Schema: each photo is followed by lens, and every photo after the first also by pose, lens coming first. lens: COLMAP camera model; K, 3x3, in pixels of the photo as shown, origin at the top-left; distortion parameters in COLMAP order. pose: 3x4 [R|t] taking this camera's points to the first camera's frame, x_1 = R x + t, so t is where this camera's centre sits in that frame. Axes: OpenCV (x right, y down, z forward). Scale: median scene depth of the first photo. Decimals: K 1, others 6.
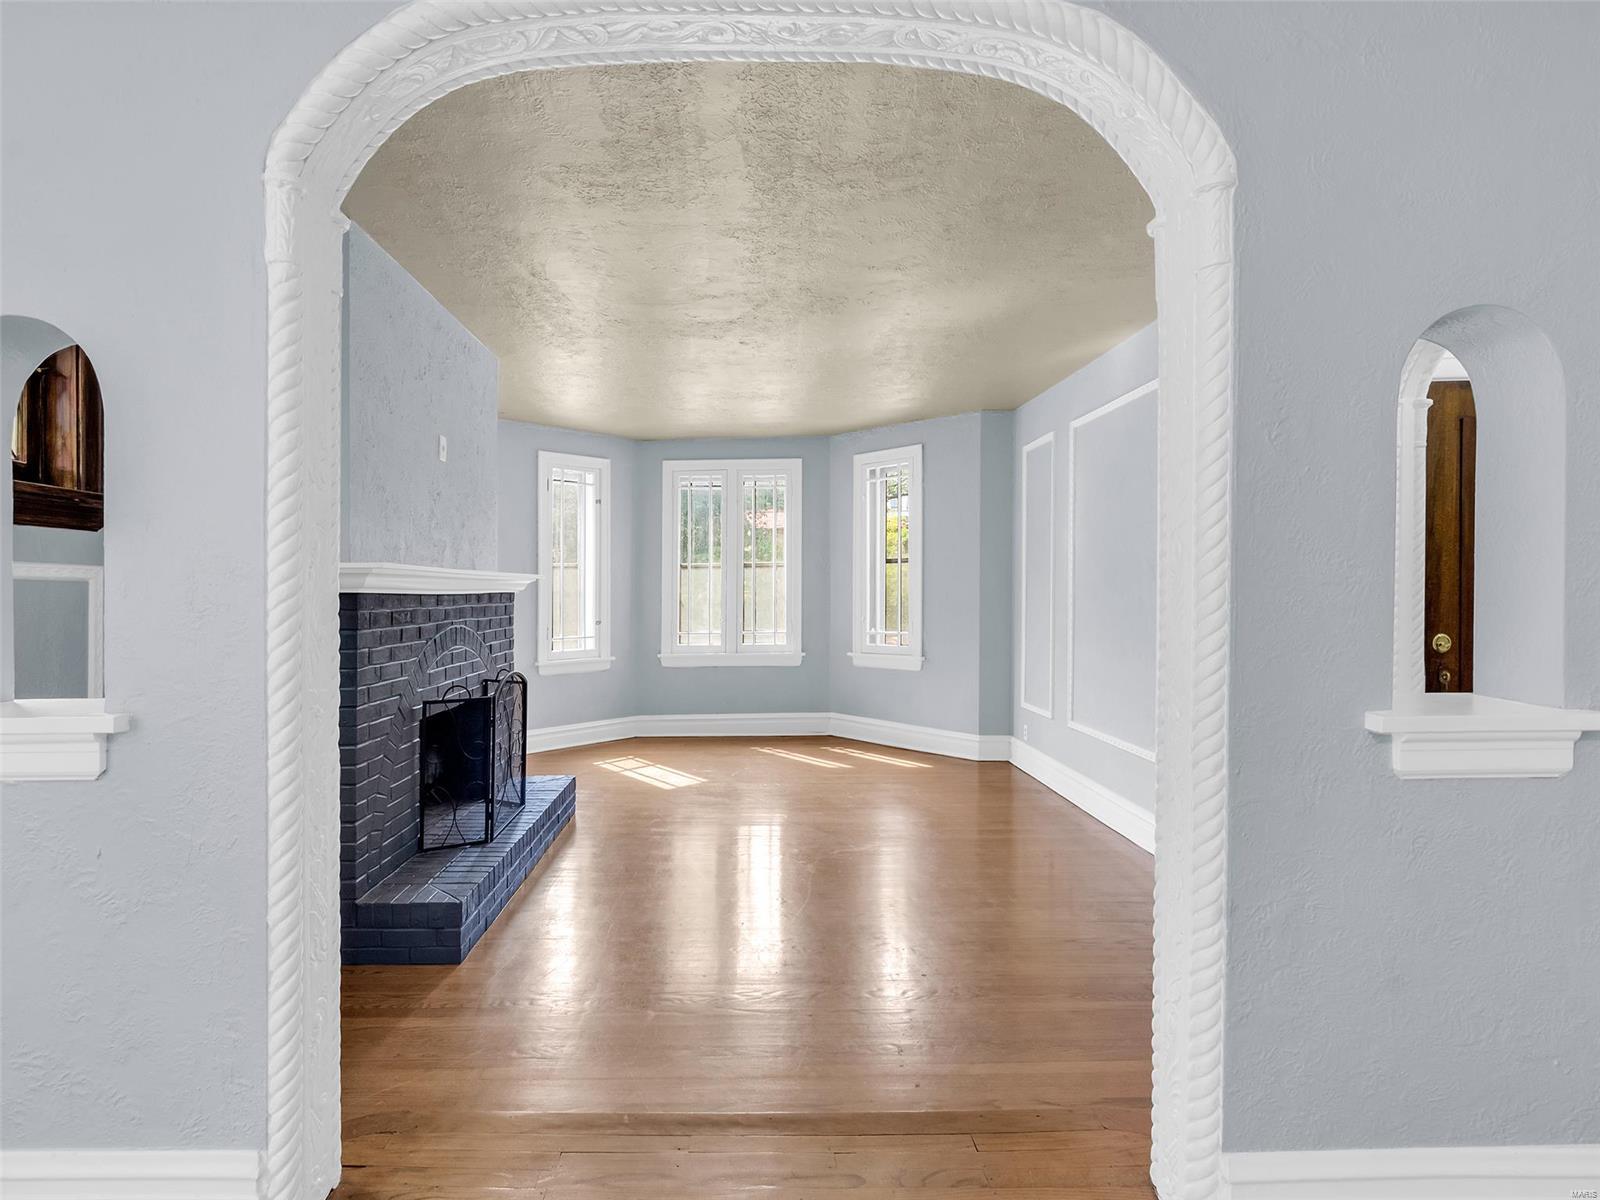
lens RADIAL K [[816.4, 0, 800.0], [0, 816.4, 600.0], [0, 0, 1]] dist [0.001714, 0.000012]
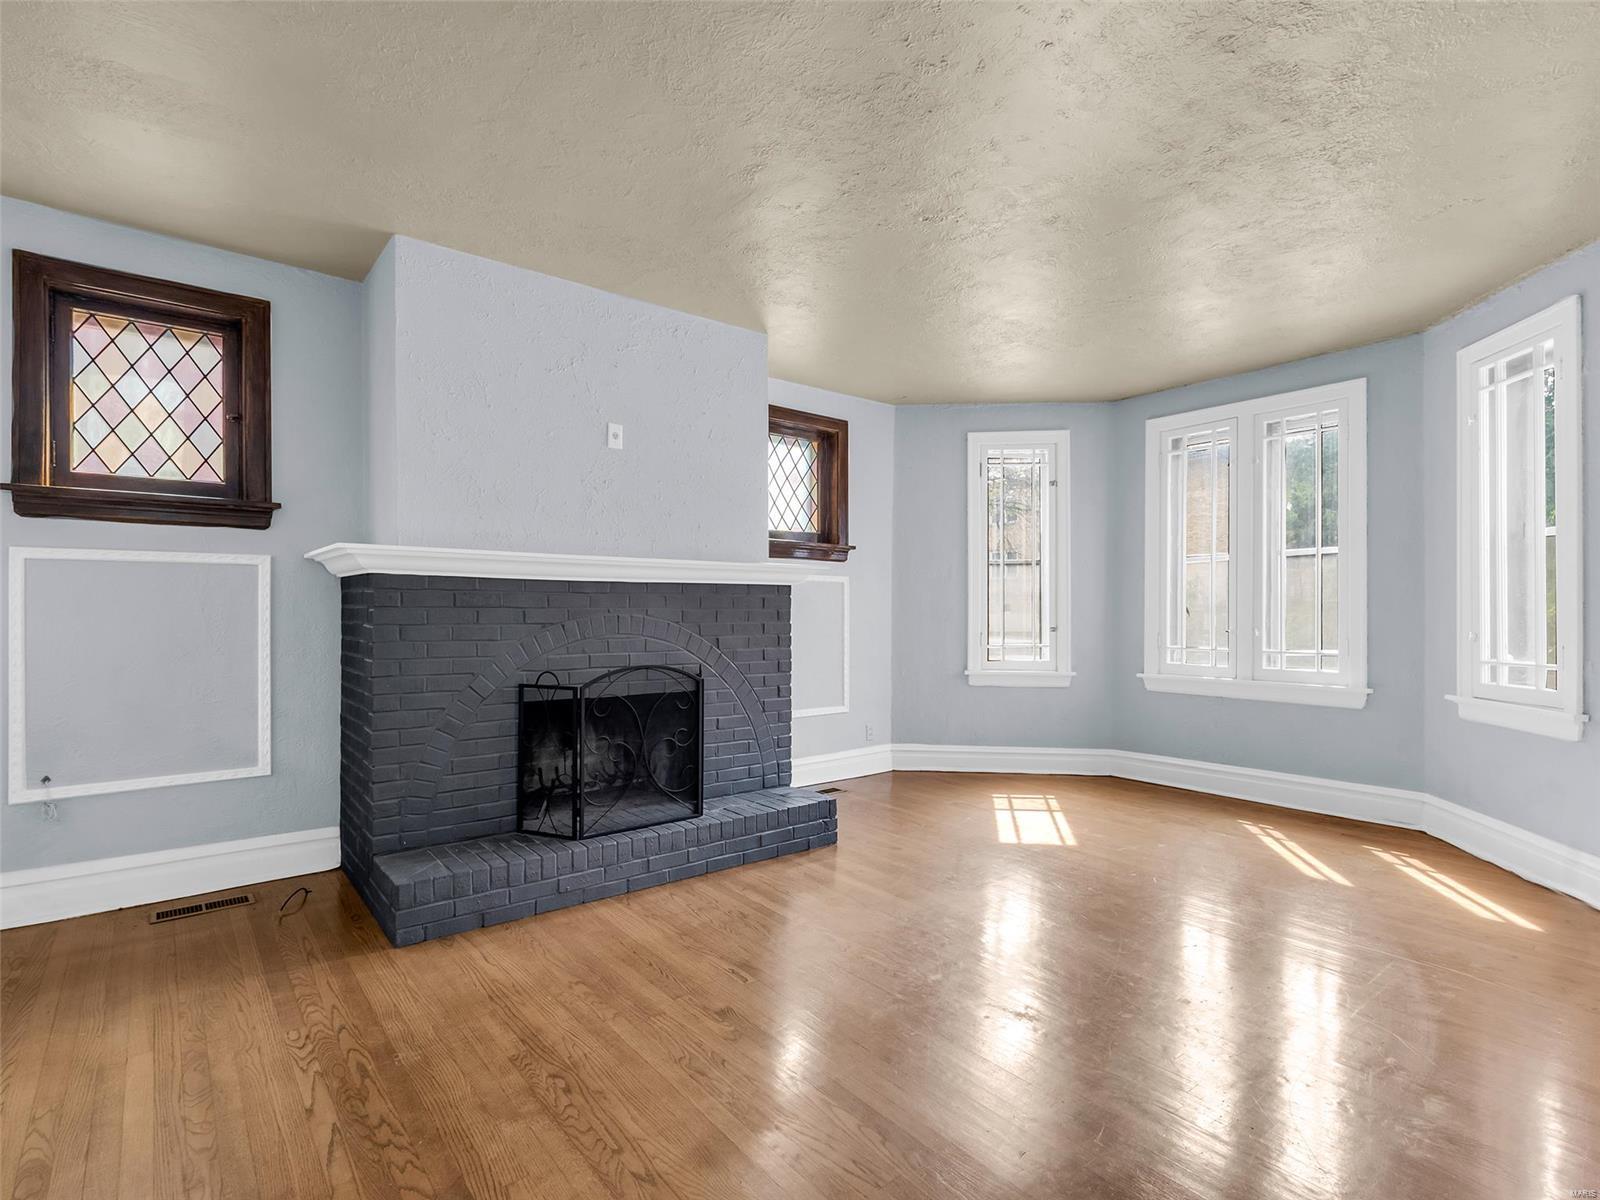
lens RADIAL K [[782.9, 0, 722.9], [0, 782.9, 610.3], [0, 0, 1]] dist [-0.018474, -0.000386]
pose [[0.589627, 0.012606, -0.807577, 0.196054], [-0.014521, 0.999882, 0.005005, 0.009433], [0.807545, 0.008776, 0.589740, 0.262529]]
